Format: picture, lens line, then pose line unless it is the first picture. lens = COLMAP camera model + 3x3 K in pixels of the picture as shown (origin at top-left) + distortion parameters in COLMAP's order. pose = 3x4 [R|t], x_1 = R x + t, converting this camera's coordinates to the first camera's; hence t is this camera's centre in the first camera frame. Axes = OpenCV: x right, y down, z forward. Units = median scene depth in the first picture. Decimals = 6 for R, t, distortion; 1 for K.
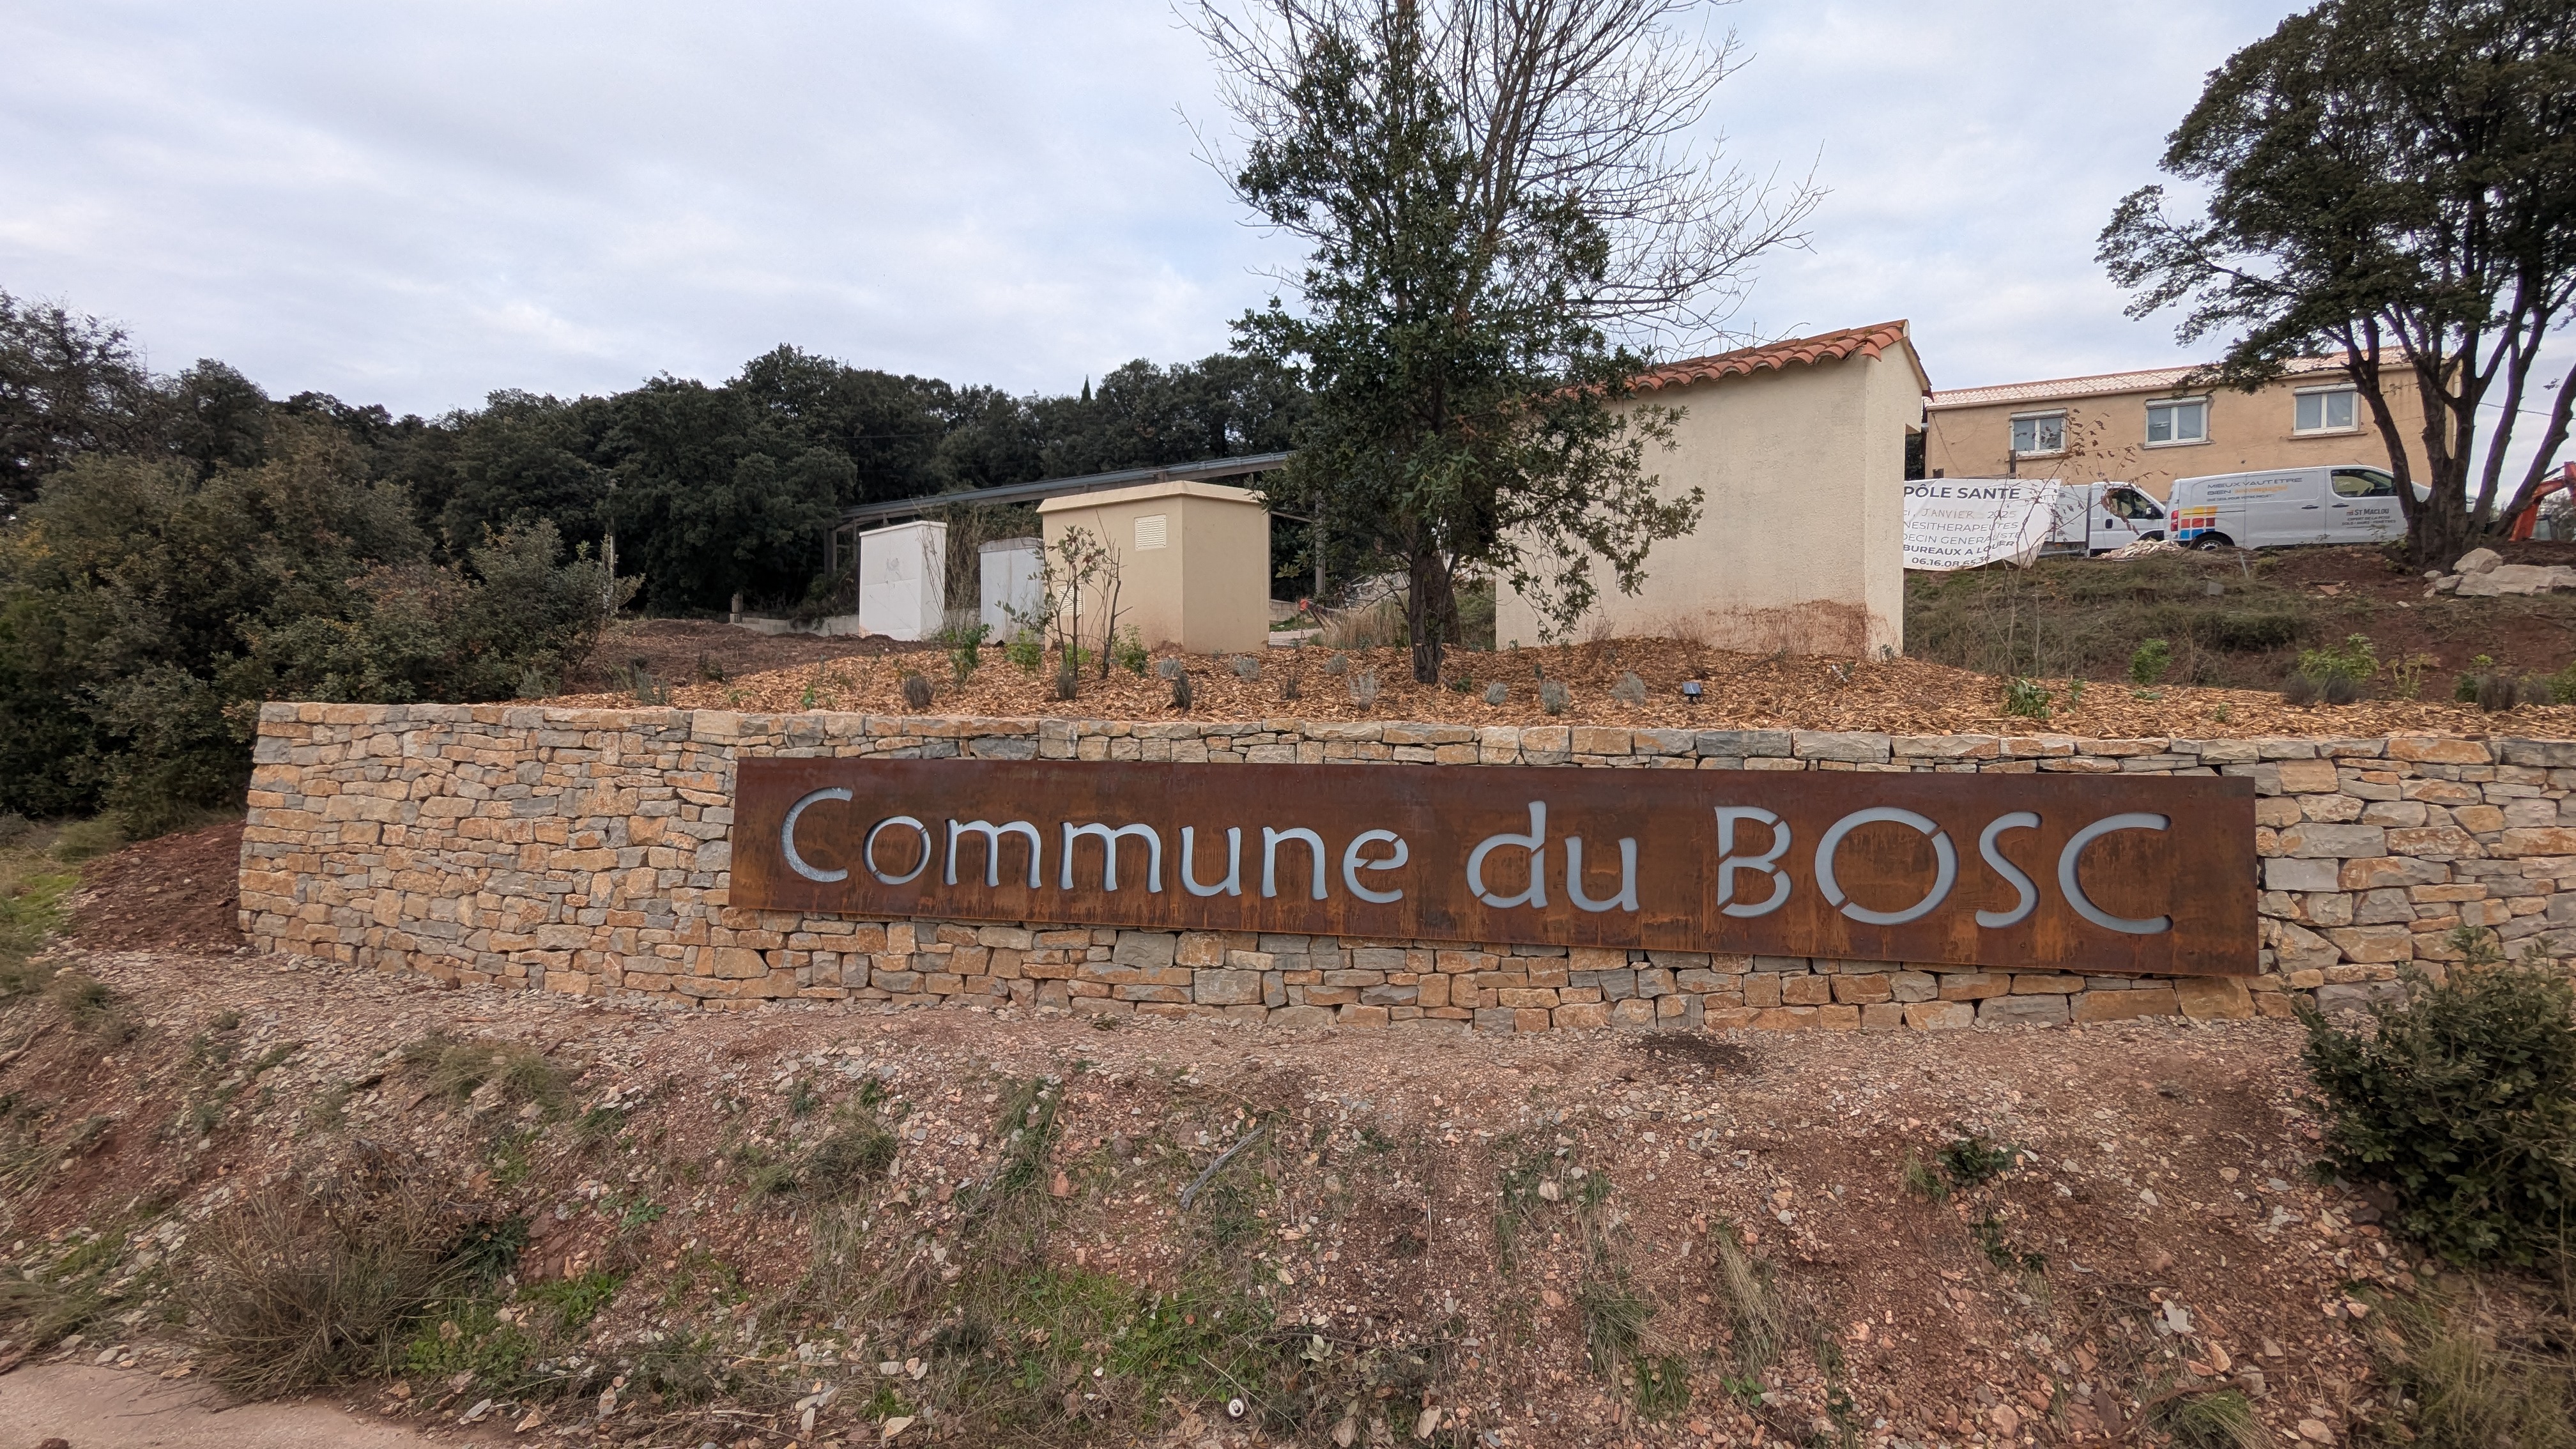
lens RADIAL K [[1219.3, 0, 1281.8], [0, 1219.3, 719.8], [0, 0, 1]] dist [0.002522, -0.001921]
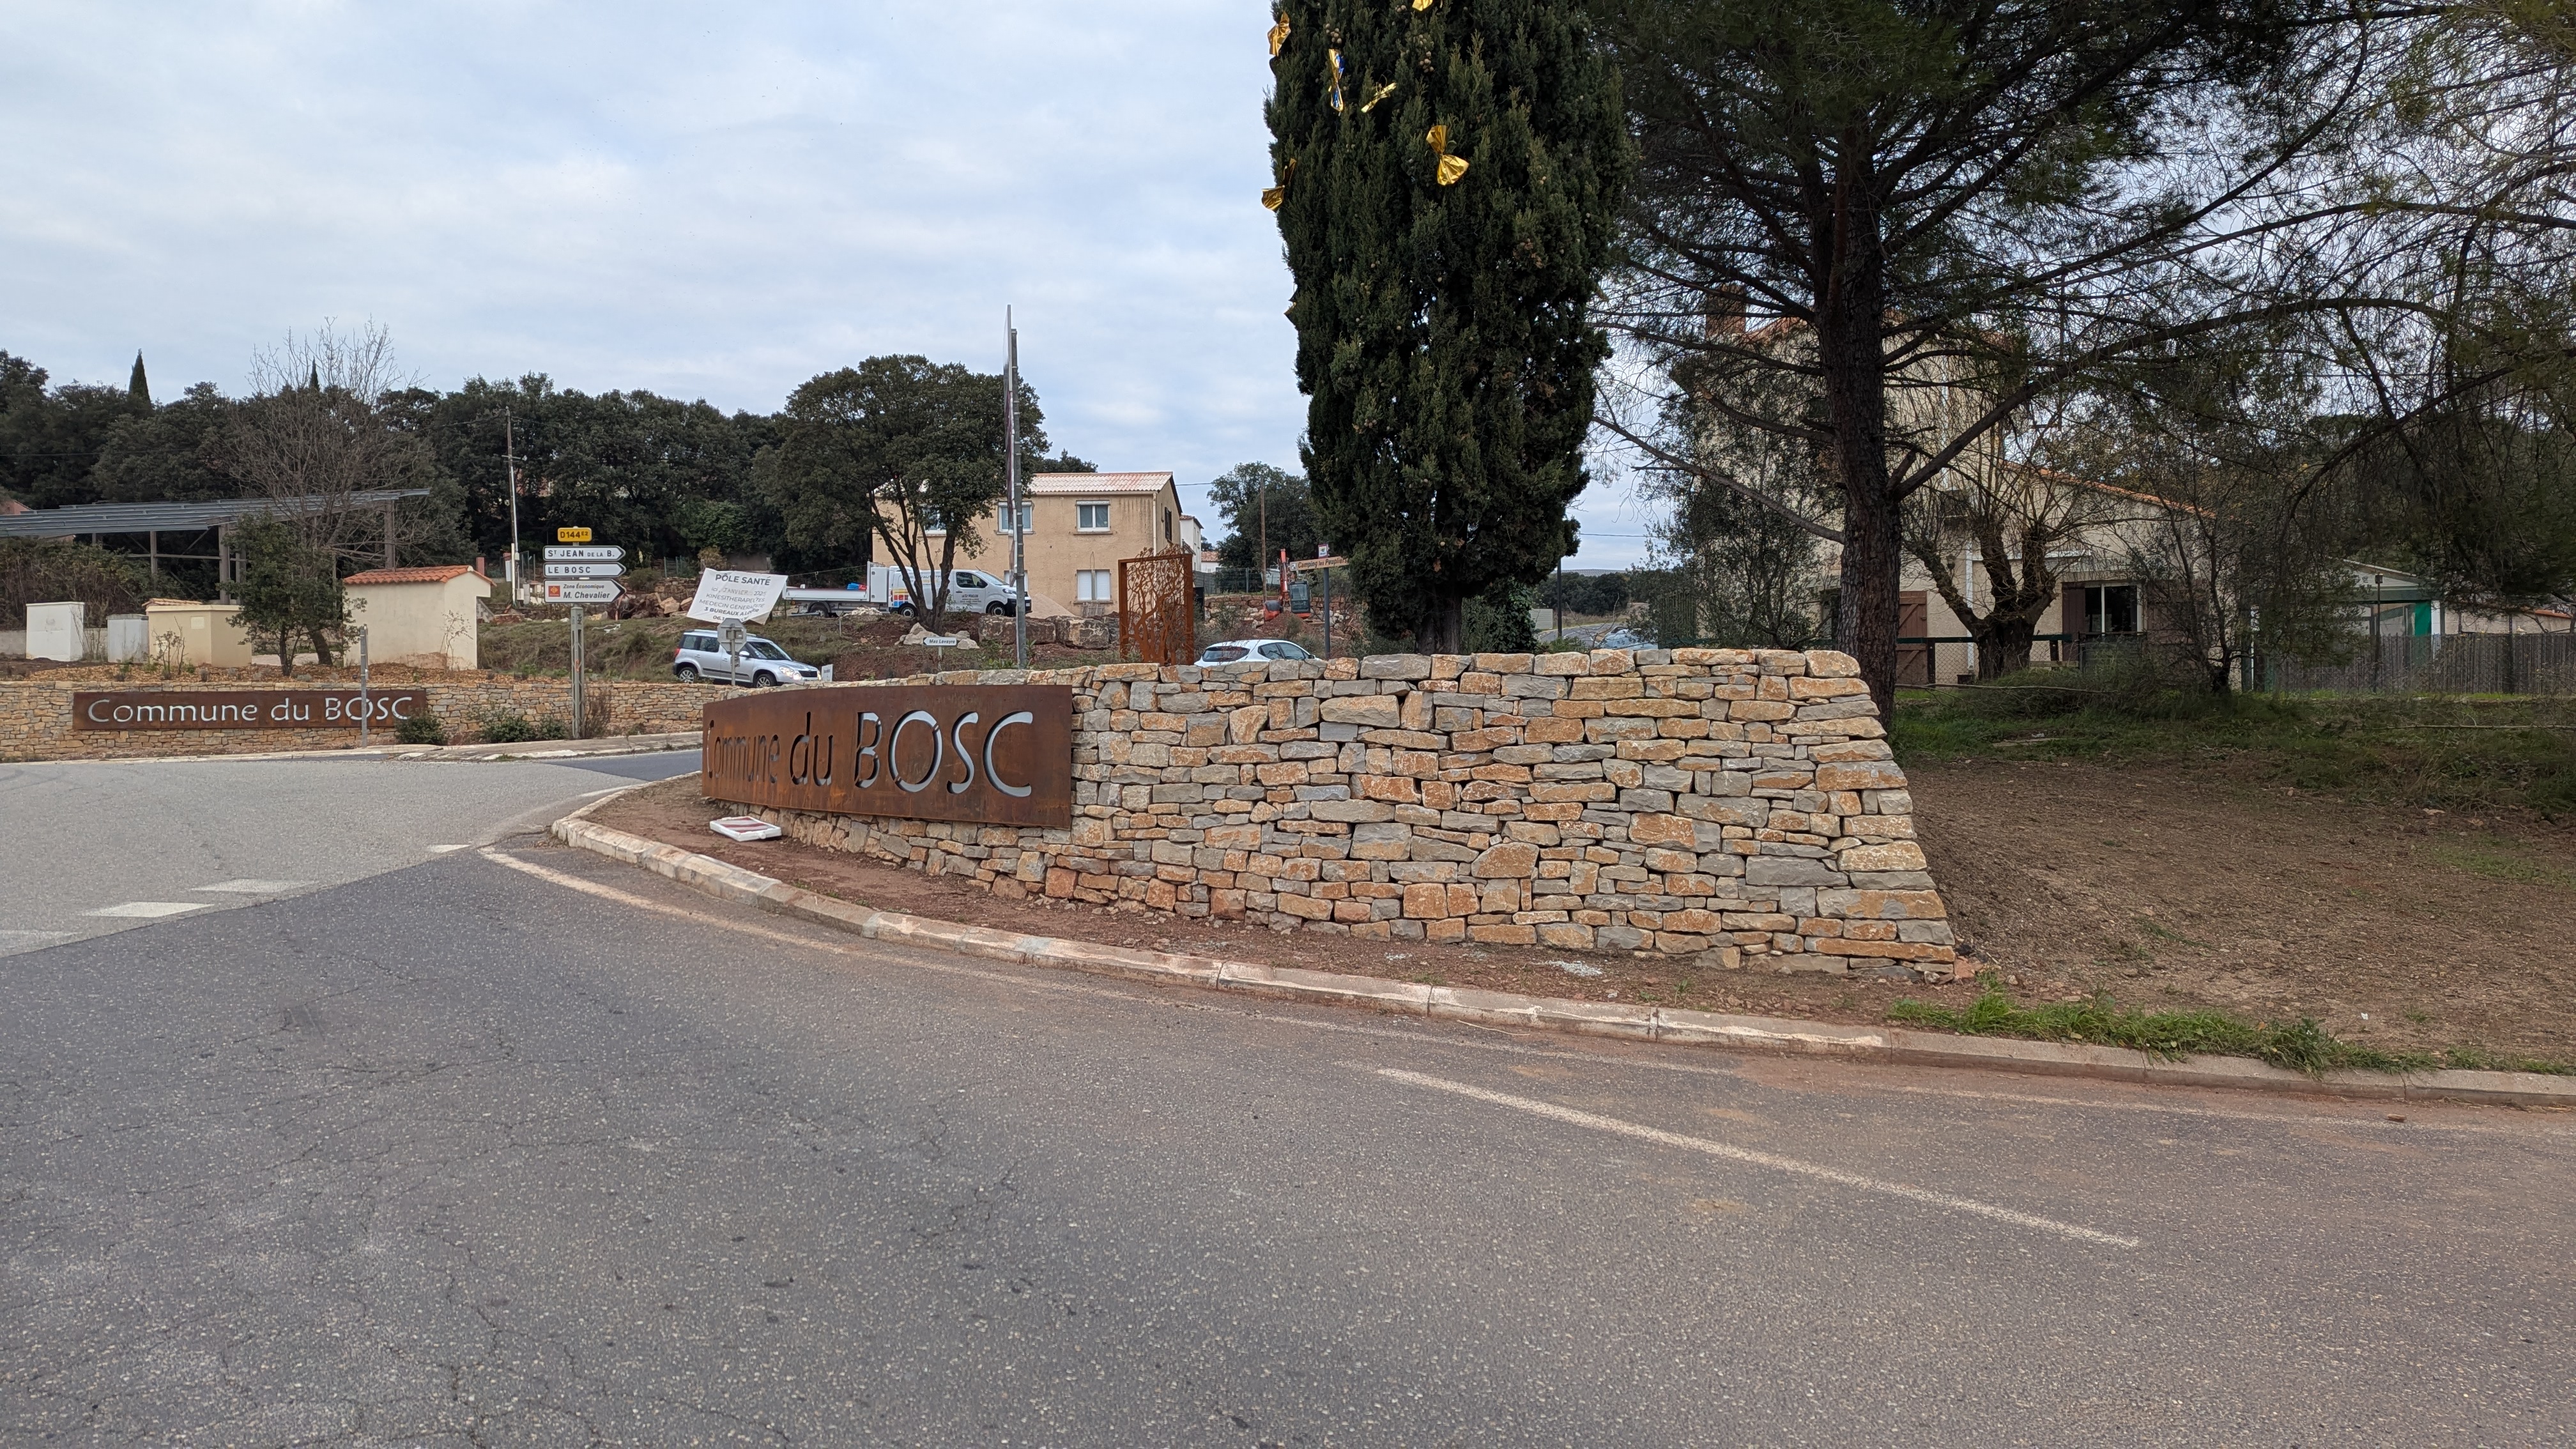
lens RADIAL K [[1830.6, 0, 1260.2], [0, 1830.6, 724.7], [0, 0, 1]] dist [0.030859, -0.007940]
pose [[0.923354, -0.009589, 0.383829, 0.750669], [0.020318, 0.999508, -0.023907, 0.331788], [-0.383411, 0.029873, 0.923095, -5.606902]]
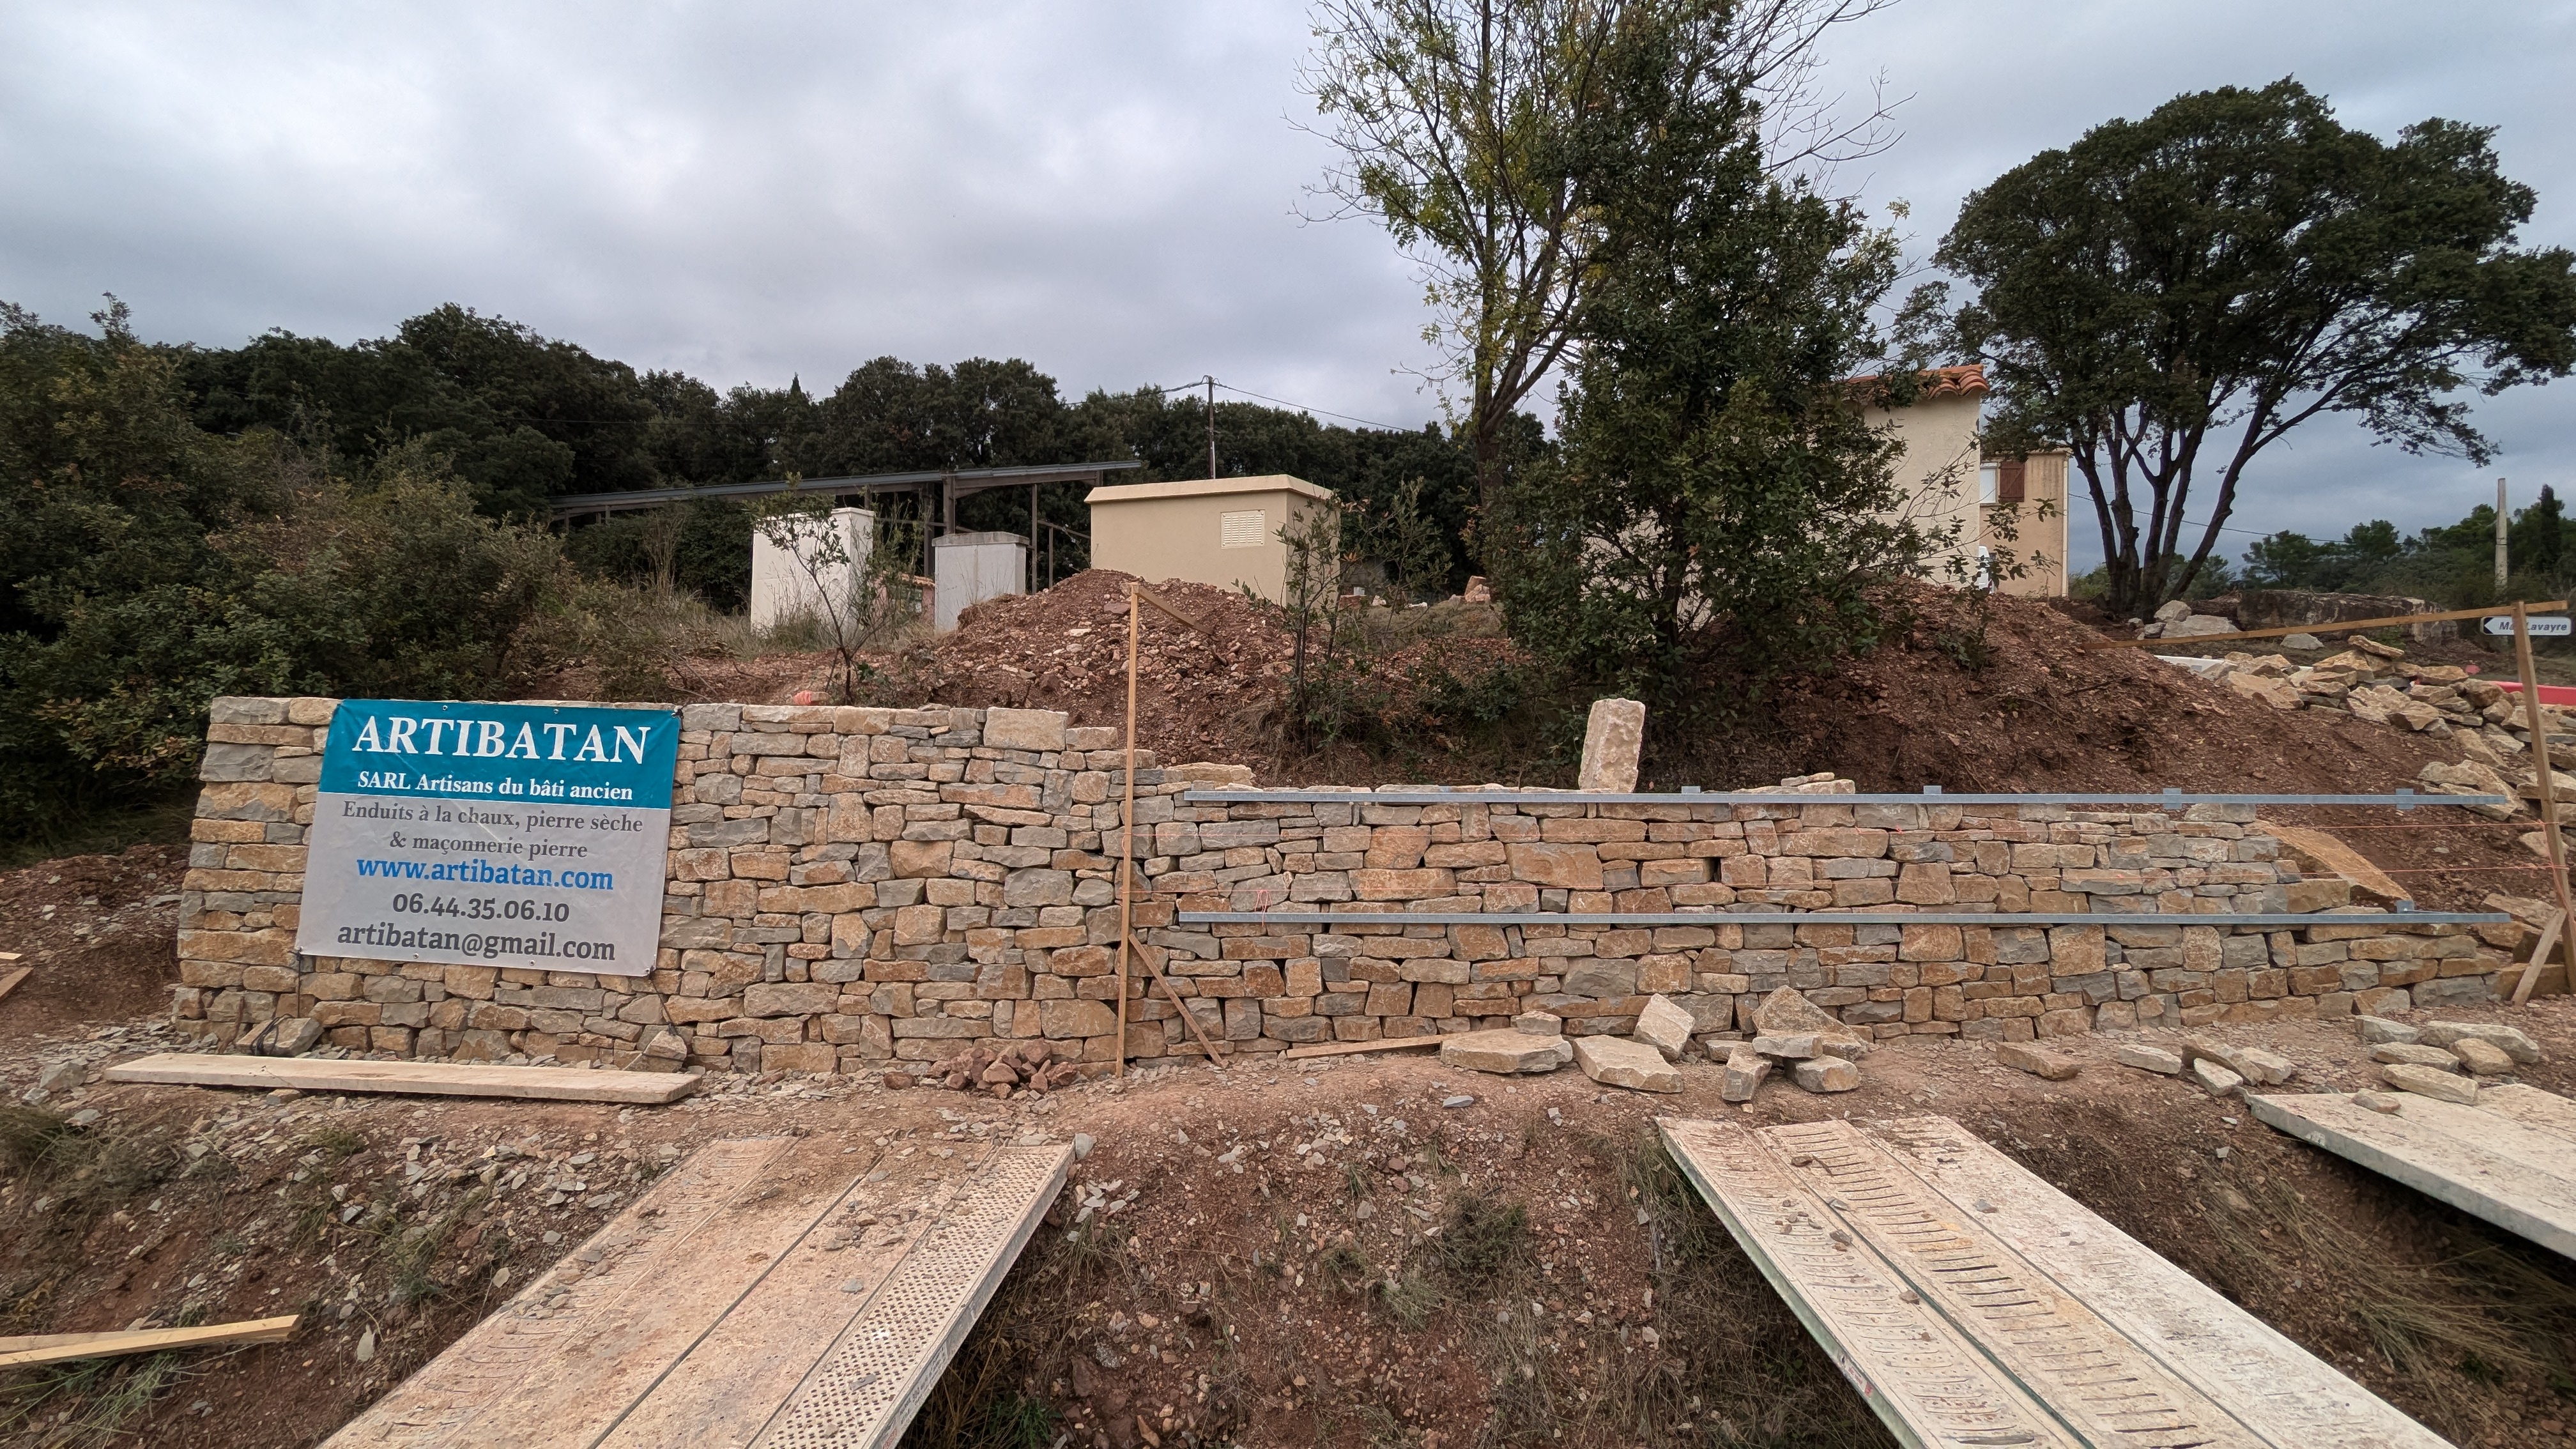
lens RADIAL K [[1219.3, 0, 1285.2], [0, 1219.3, 715.6], [0, 0, 1]] dist [0.002522, -0.001921]
pose [[0.964205, 0.008773, 0.265014, -0.483221], [-0.002078, 0.999672, -0.025533, 0.016314], [-0.265151, 0.024068, 0.963907, 0.159877]]
